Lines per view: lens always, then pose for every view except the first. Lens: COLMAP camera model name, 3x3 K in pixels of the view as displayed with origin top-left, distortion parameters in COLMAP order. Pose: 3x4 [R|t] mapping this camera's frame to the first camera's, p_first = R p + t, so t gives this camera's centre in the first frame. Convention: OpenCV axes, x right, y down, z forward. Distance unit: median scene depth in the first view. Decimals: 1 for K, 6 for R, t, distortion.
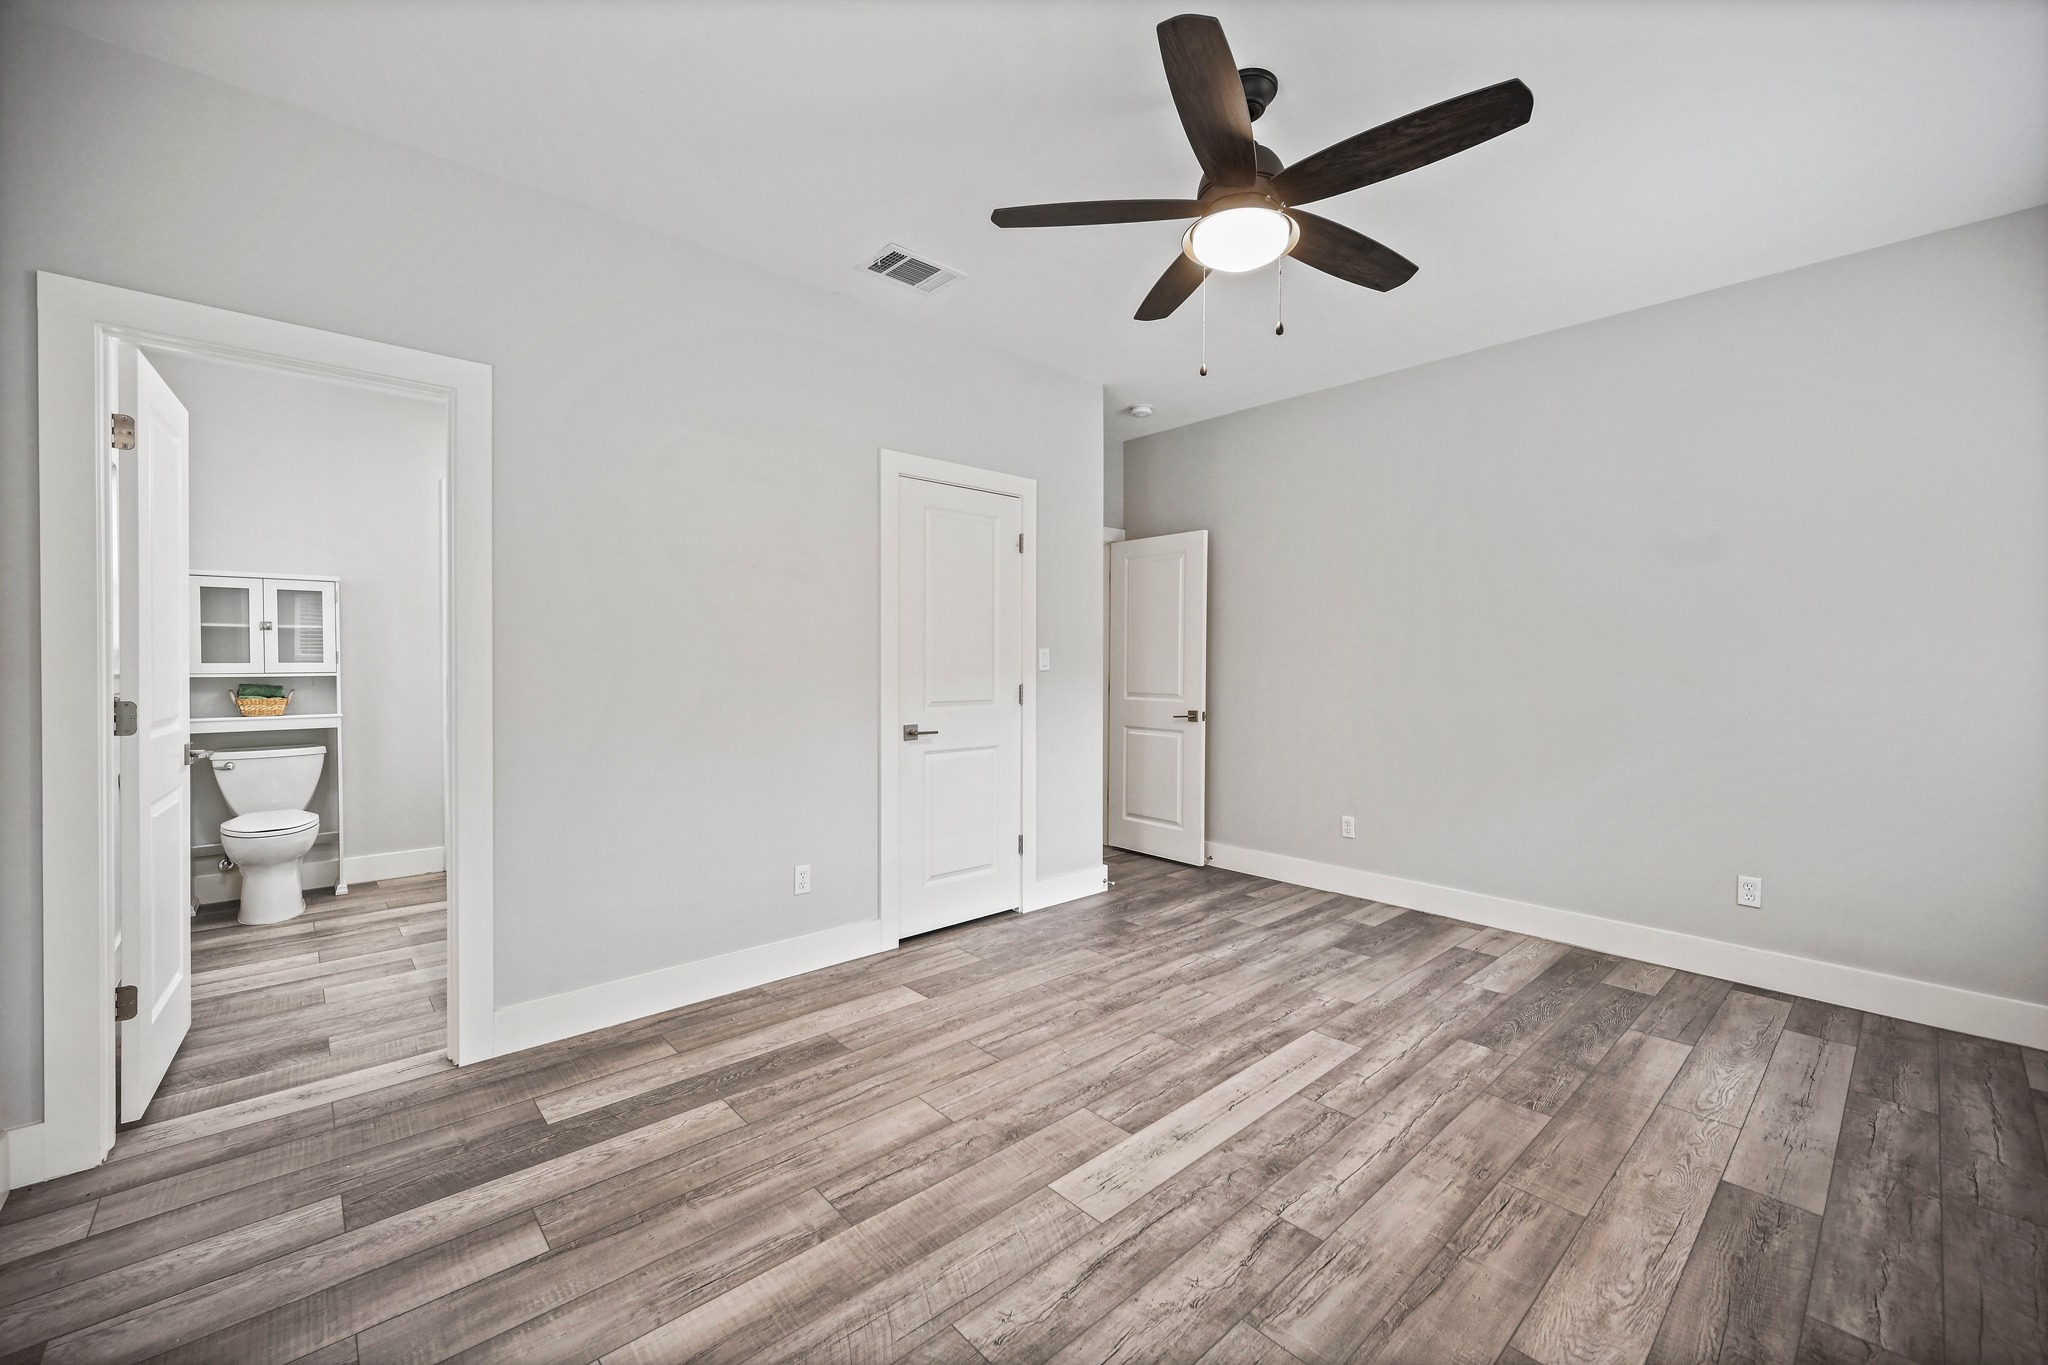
lens RADIAL K [[811.4, 0, 1023.4], [0, 811.4, 672.5], [0, 0, 1]] dist [0.014080, 0.000231]
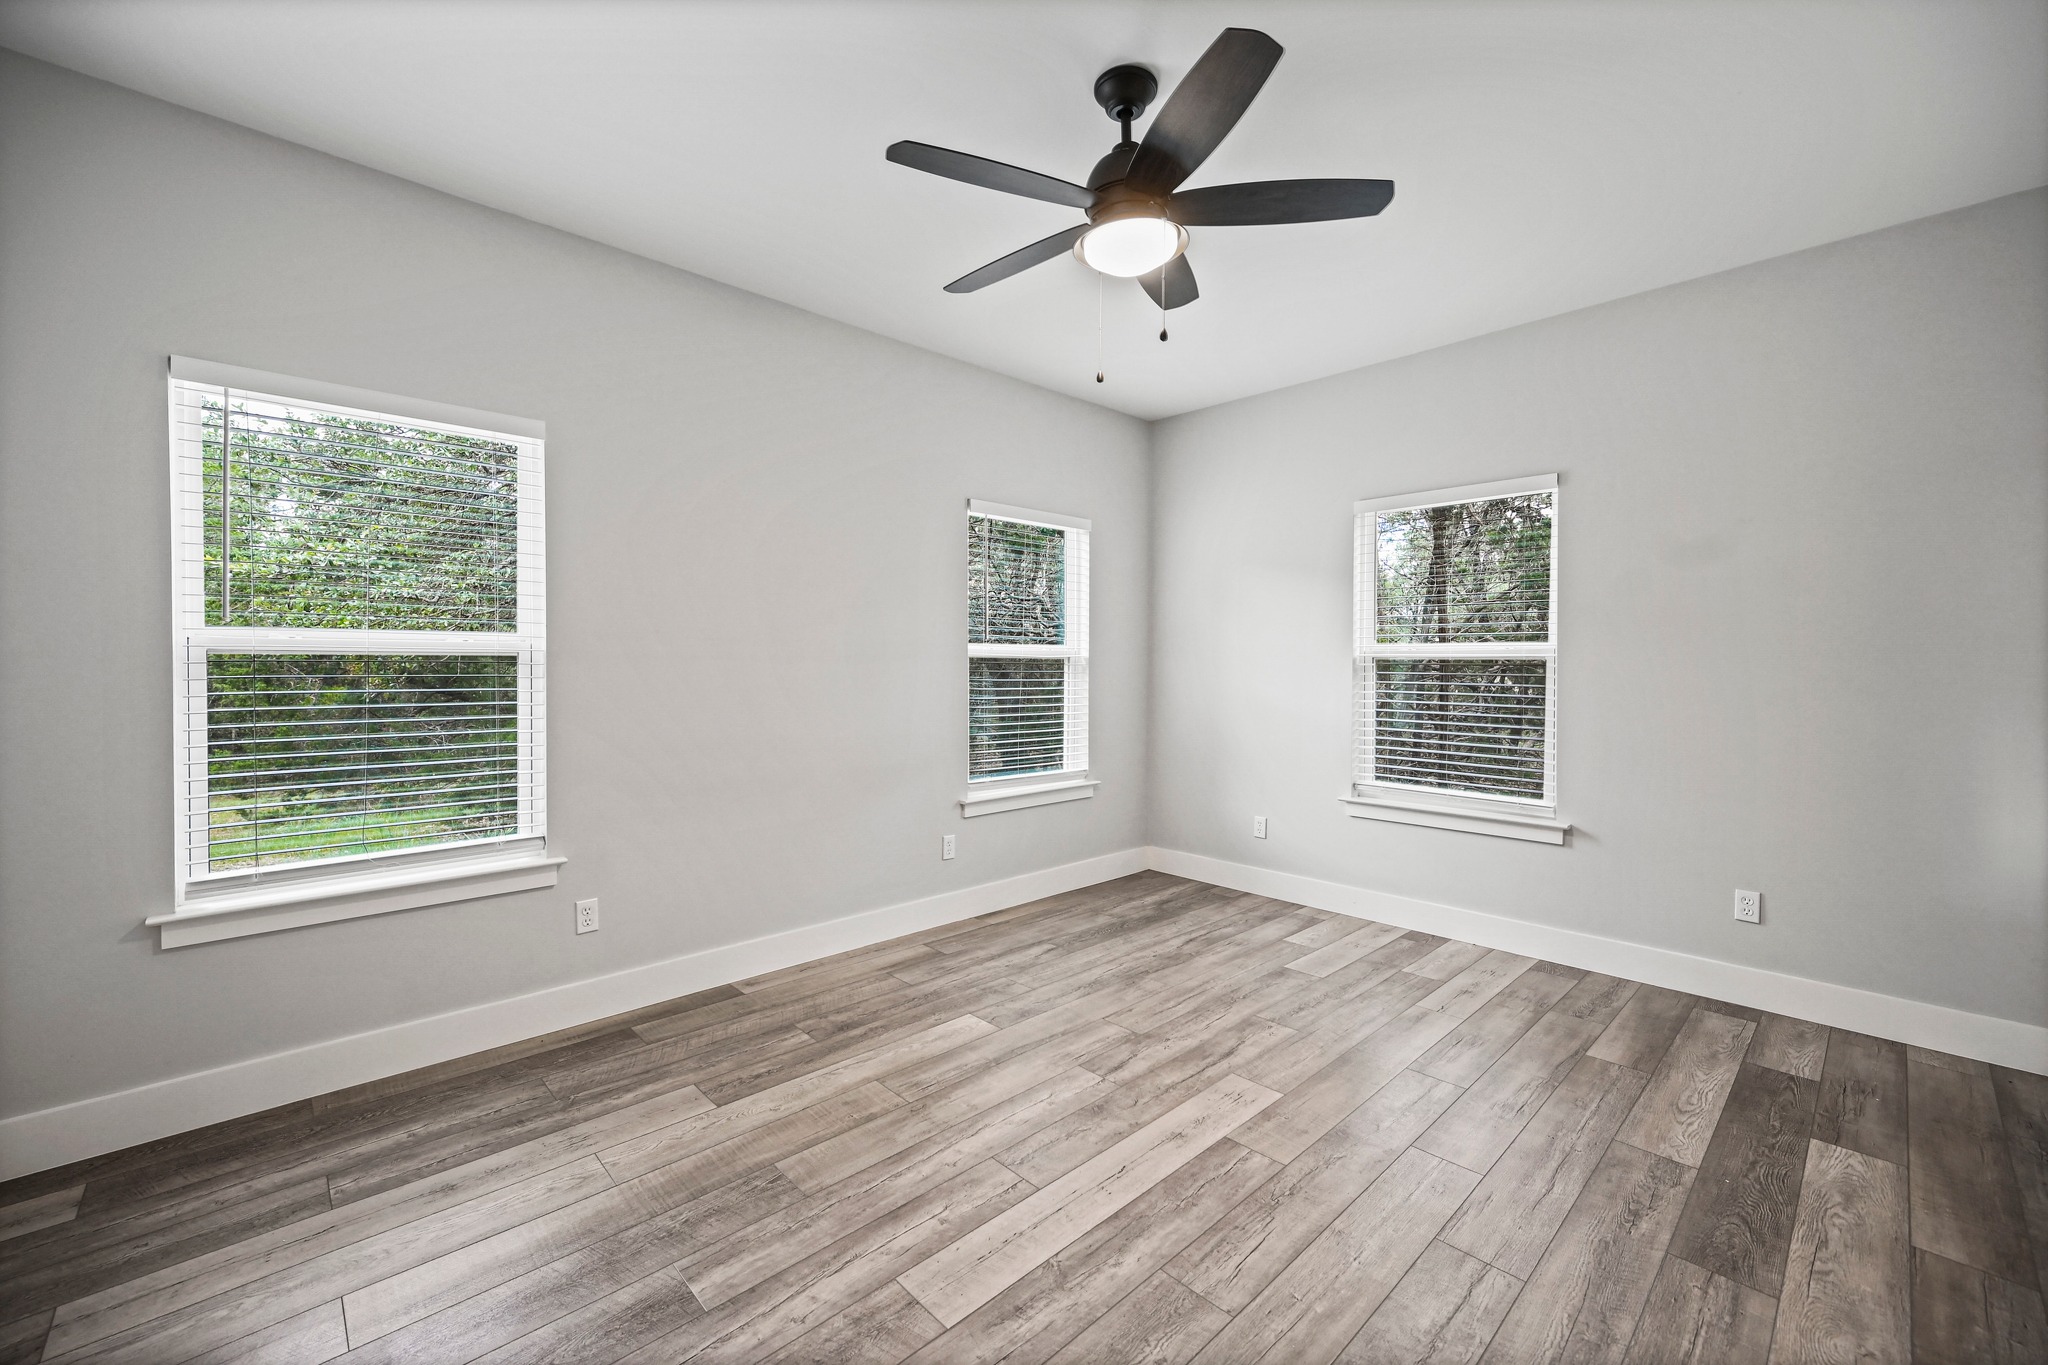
lens RADIAL K [[811.4, 0, 1023.1], [0, 811.4, 670.0], [0, 0, 1]] dist [0.014080, 0.000231]
pose [[-0.999784, -0.008805, -0.018842, 0.415902], [-0.009140, 0.999801, 0.017729, -0.028521], [0.018682, 0.017897, -0.999665, 2.032763]]
